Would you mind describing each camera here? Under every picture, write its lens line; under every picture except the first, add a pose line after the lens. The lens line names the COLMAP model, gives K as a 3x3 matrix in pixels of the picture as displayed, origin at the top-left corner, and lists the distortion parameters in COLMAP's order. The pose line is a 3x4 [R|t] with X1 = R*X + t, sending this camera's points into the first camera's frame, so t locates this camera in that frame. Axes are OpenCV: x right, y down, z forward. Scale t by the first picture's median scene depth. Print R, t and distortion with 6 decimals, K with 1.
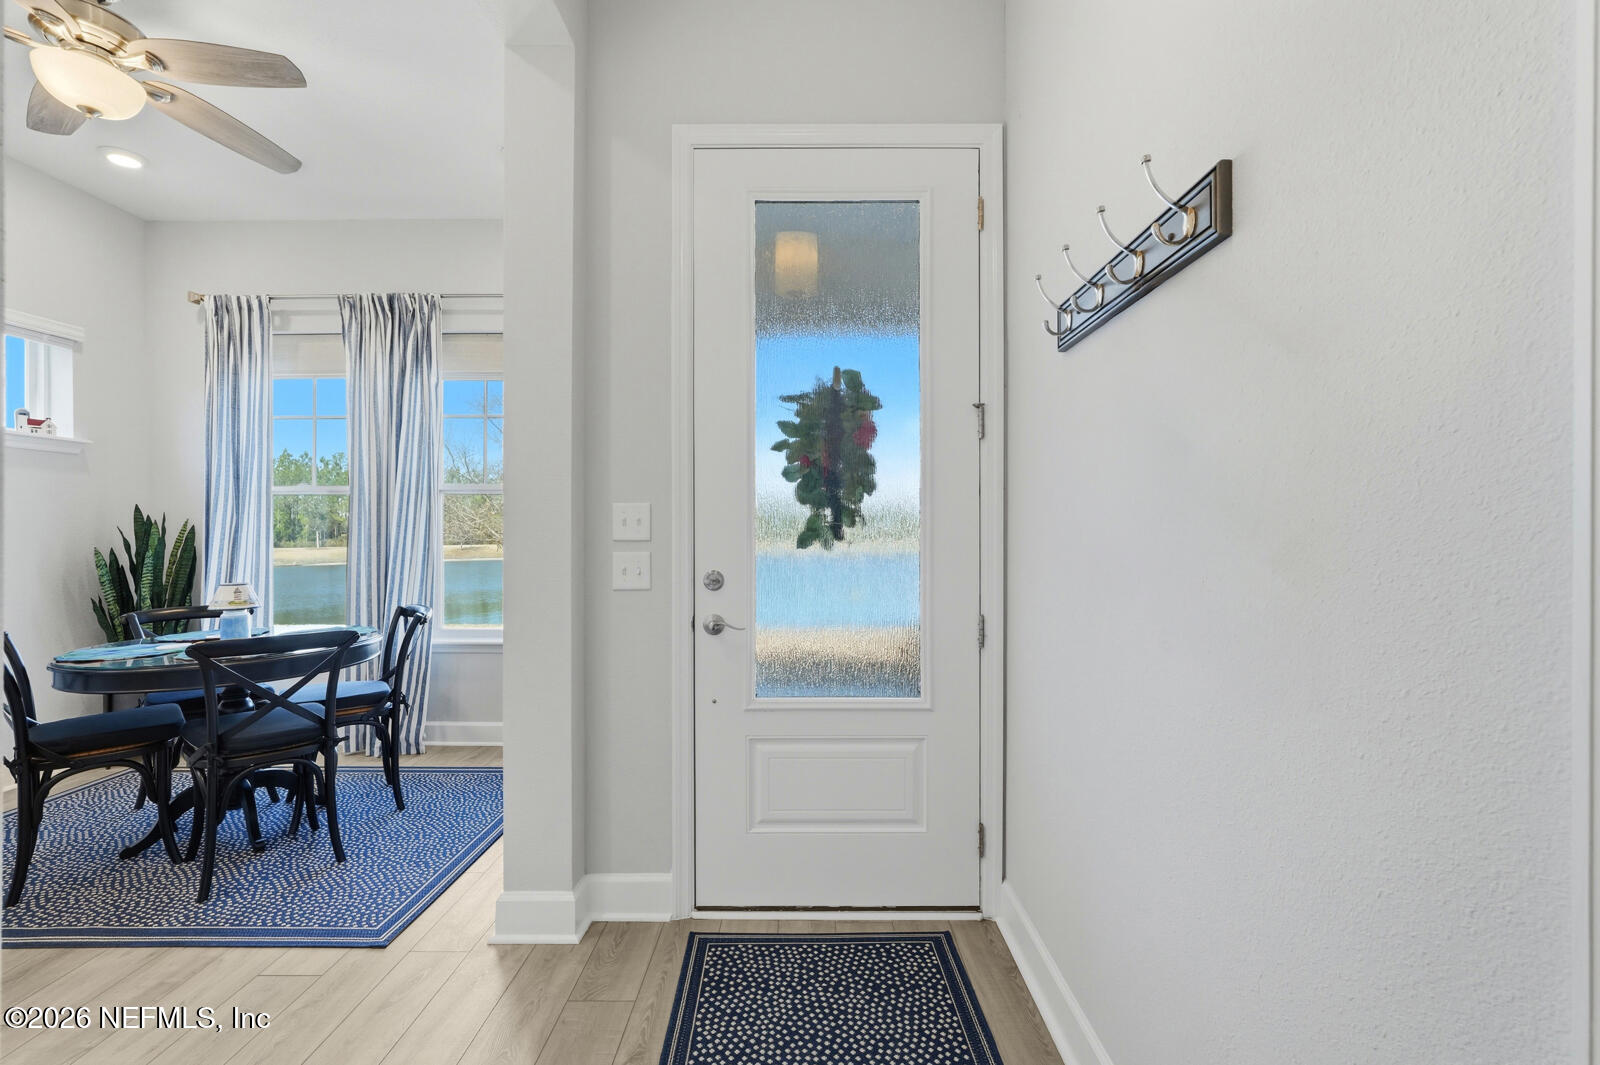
lens RADIAL K [[714.1, 0, 810.2], [0, 714.1, 532.4], [0, 0, 1]] dist [-0.011342, 0.007092]
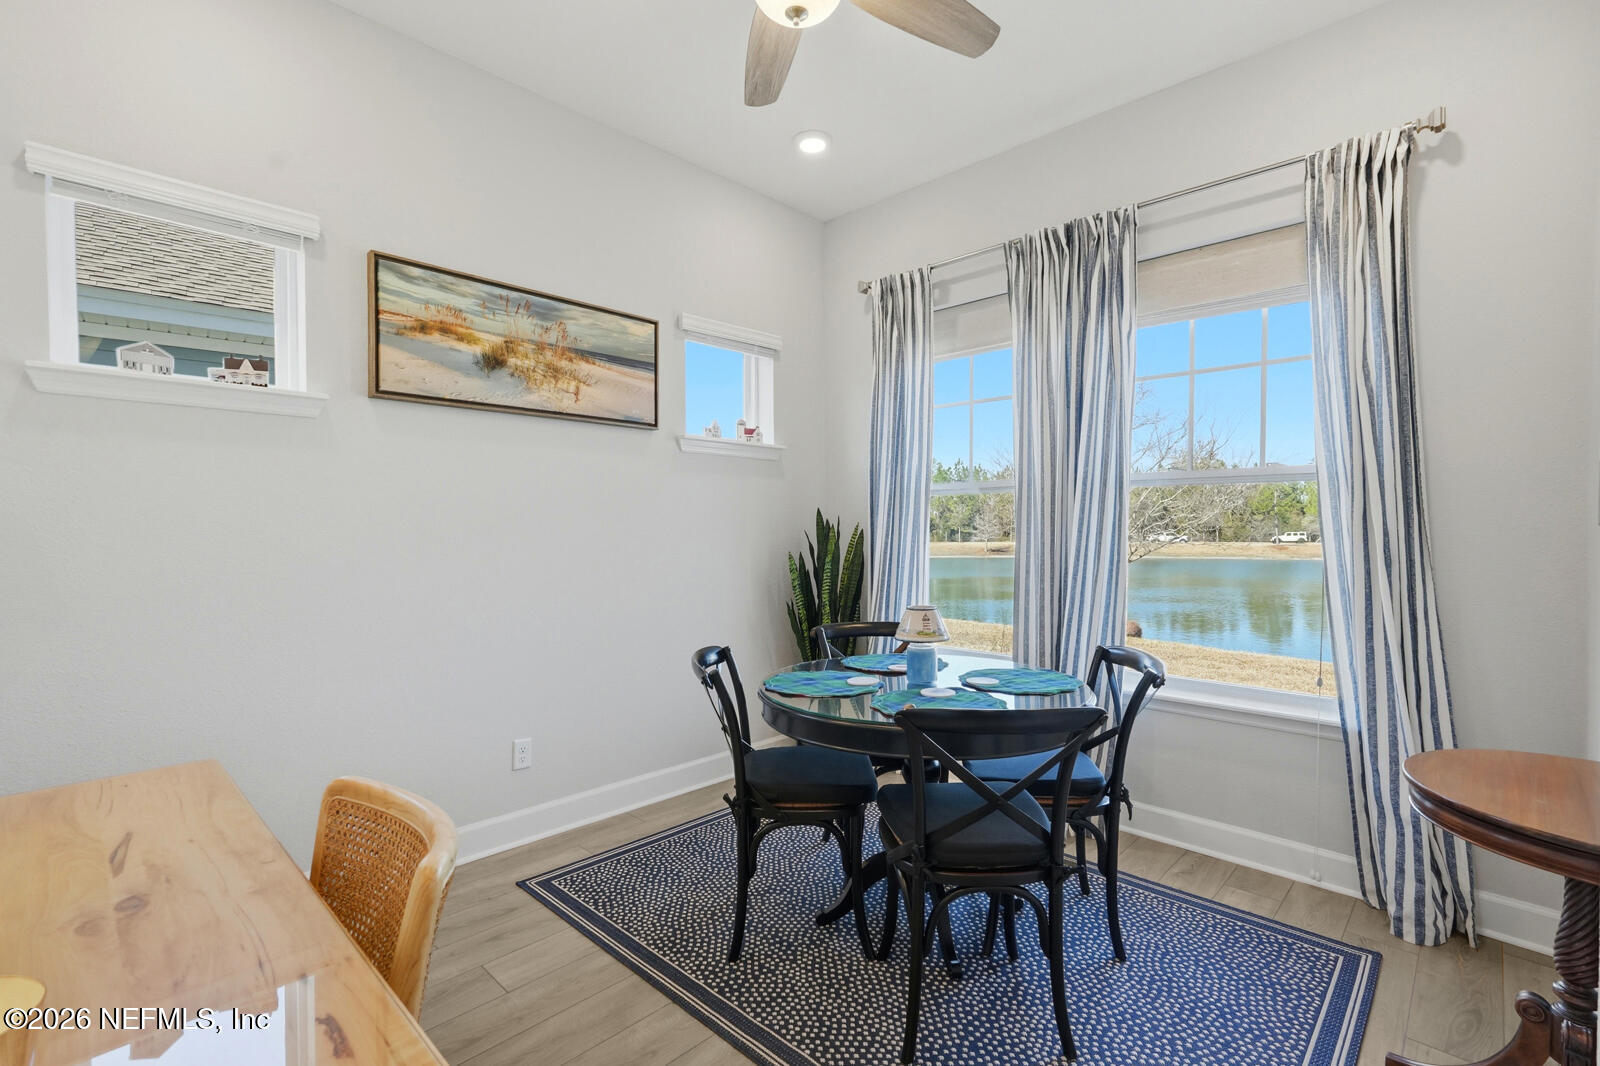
lens RADIAL K [[722.5, 0, 805.4], [0, 722.5, 538.7], [0, 0, 1]] dist [0.000633, 0.001410]
pose [[0.731834, 0.011630, -0.681384, -0.303265], [-0.000405, 0.999862, 0.016630, -0.014990], [0.681483, -0.011895, 0.731737, 0.277707]]
